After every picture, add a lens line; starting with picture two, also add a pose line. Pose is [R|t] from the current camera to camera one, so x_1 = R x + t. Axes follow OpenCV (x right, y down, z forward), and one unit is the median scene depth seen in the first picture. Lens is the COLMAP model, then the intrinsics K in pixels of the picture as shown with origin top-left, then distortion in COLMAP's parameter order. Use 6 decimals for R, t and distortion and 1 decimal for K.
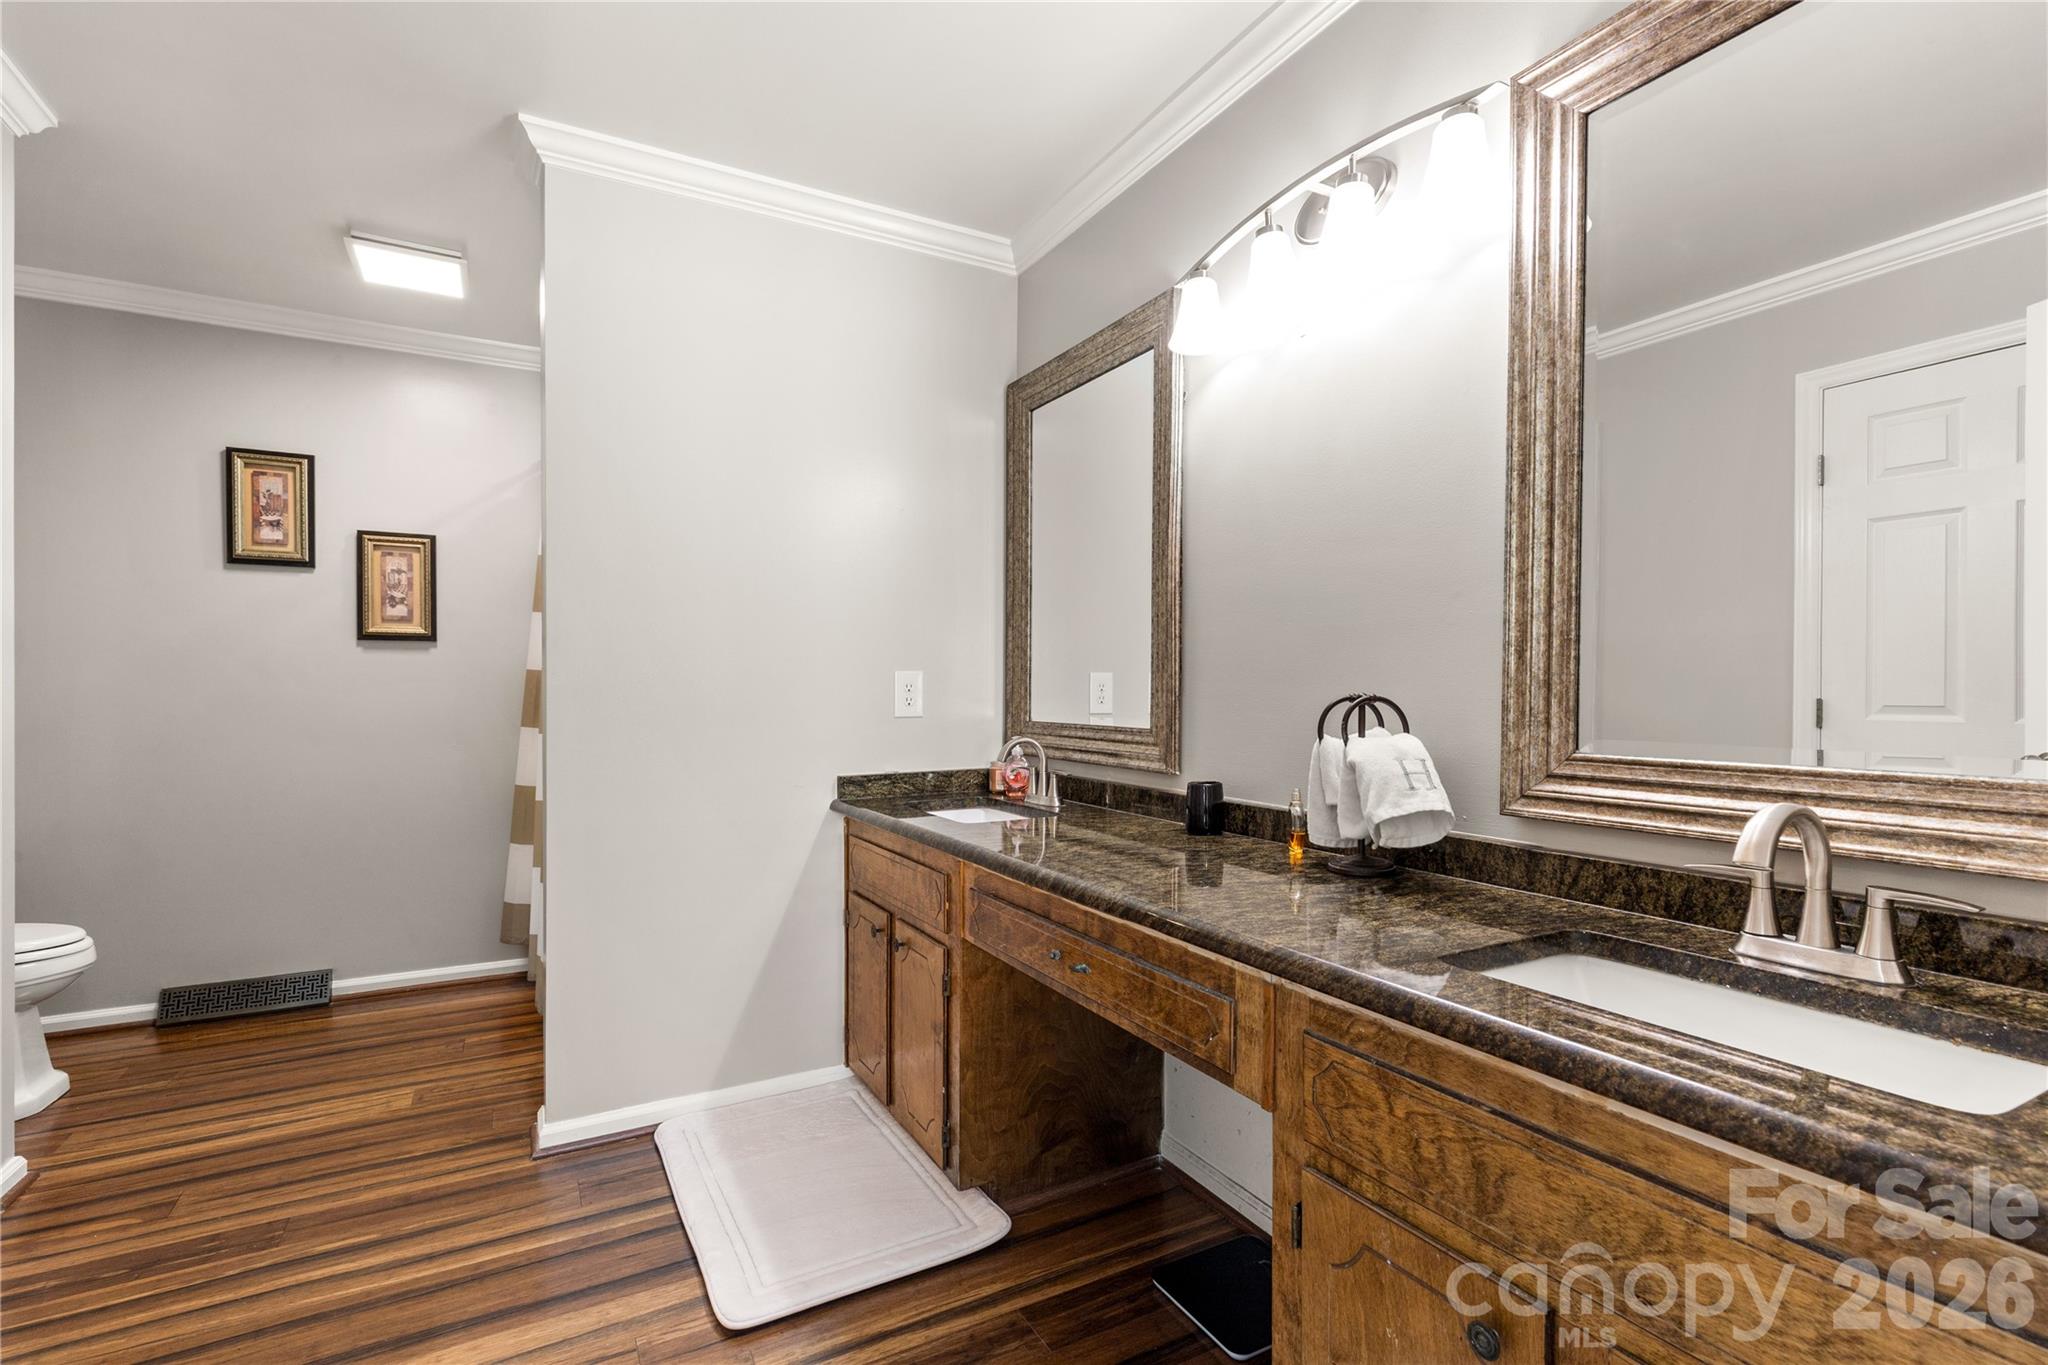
lens RADIAL K [[929.7, 0, 1027.6], [0, 929.7, 689.2], [0, 0, 1]] dist [0.000831, -0.000444]
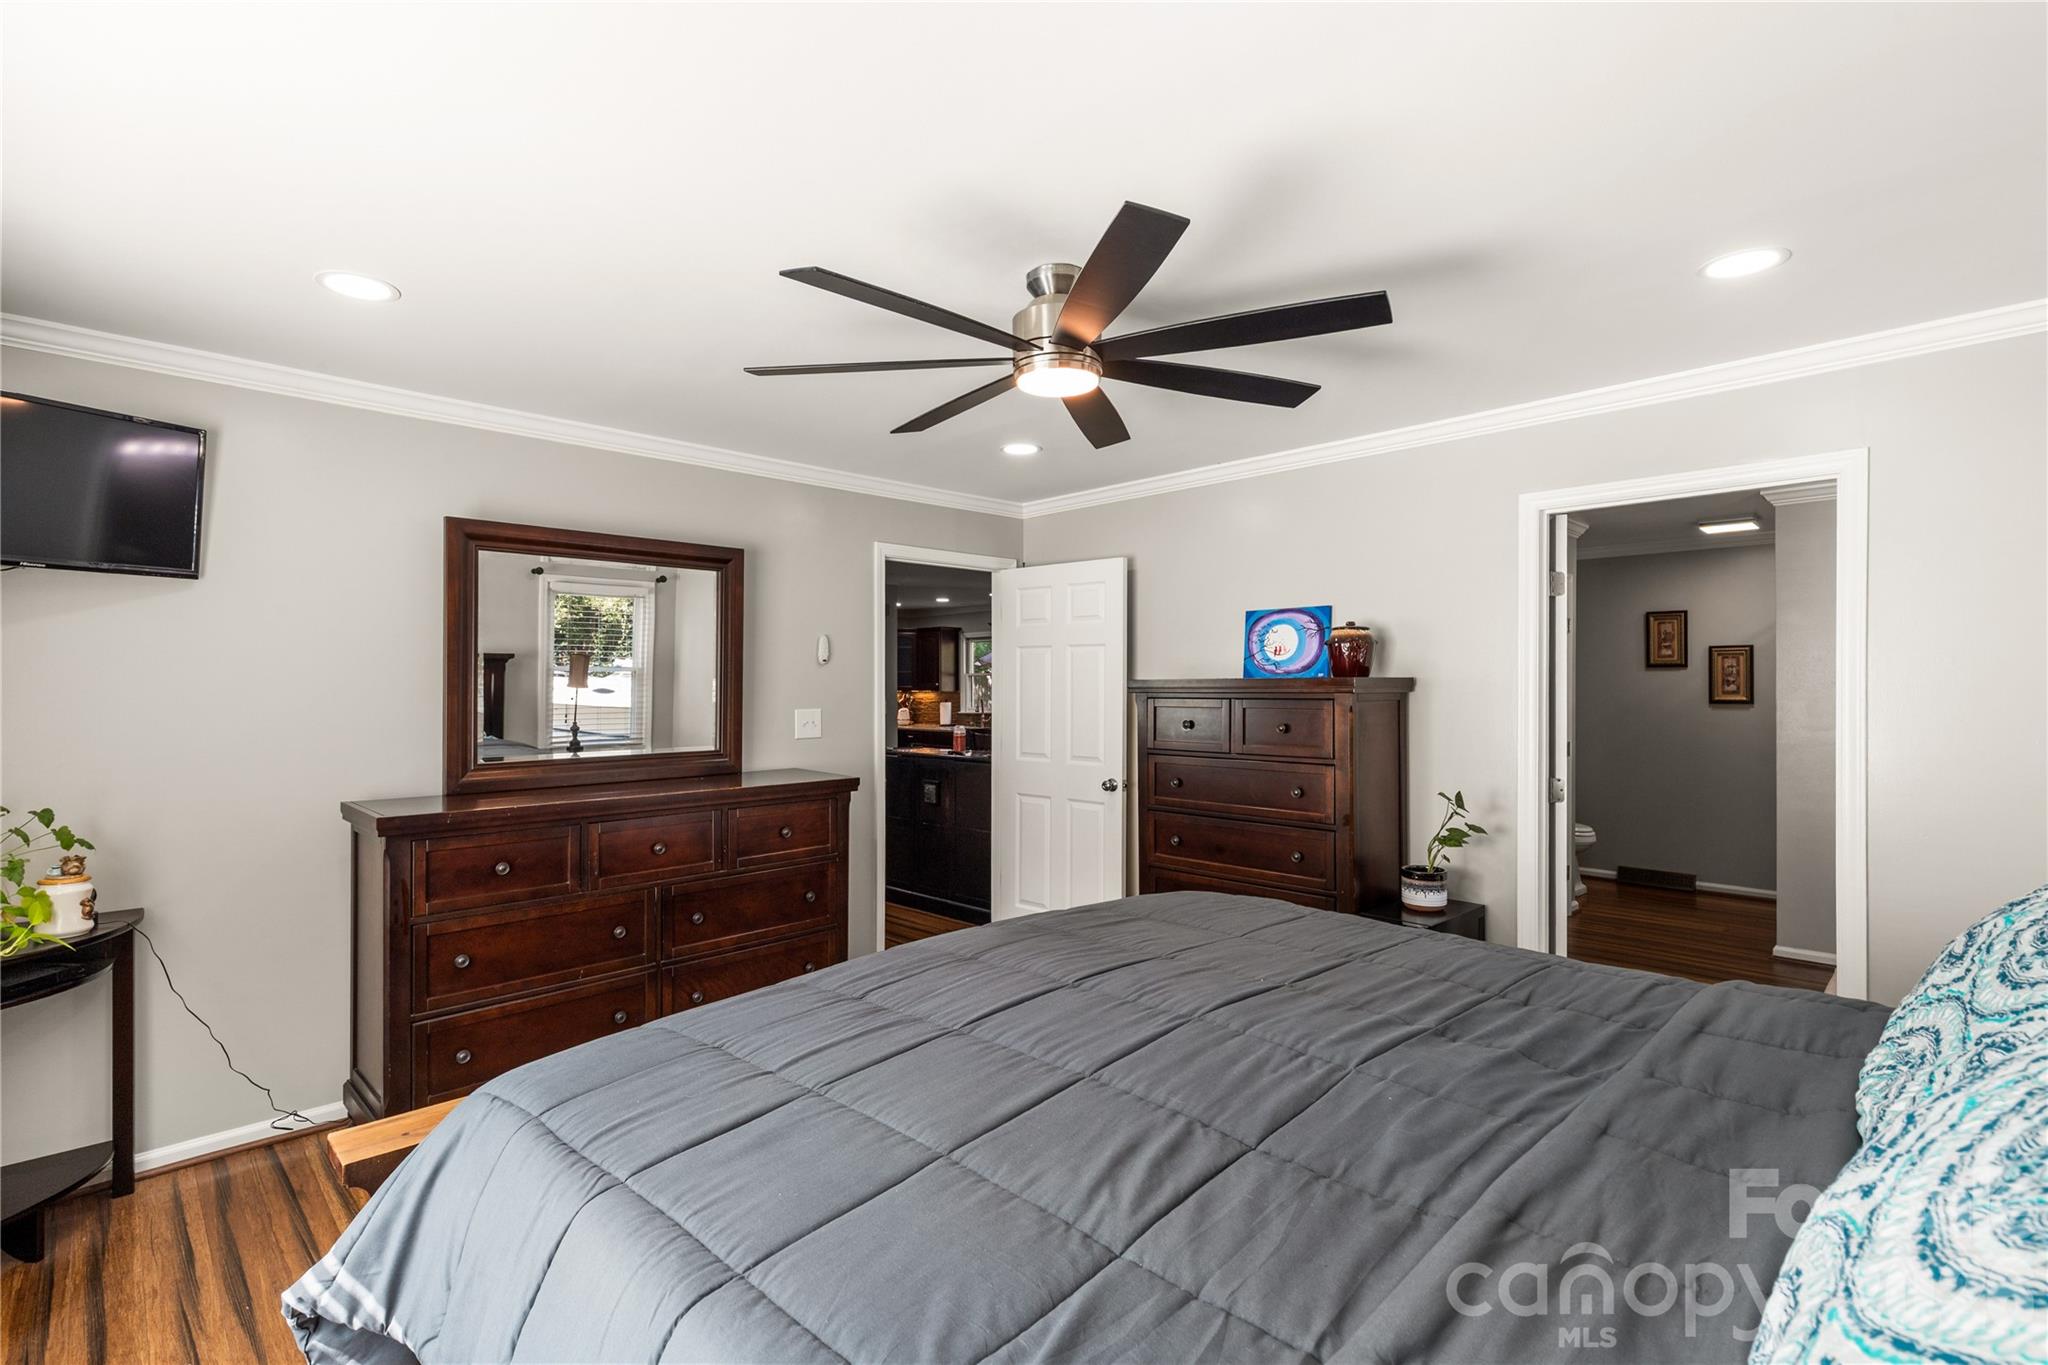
lens RADIAL K [[929.7, 0, 1023.8], [0, 929.7, 678.2], [0, 0, 1]] dist [0.000831, -0.000444]
pose [[0.256197, -0.003423, -0.966618, 0.760329], [-0.004353, 0.999980, -0.004695, -0.091275], [0.966615, 0.005410, 0.256177, -0.843134]]
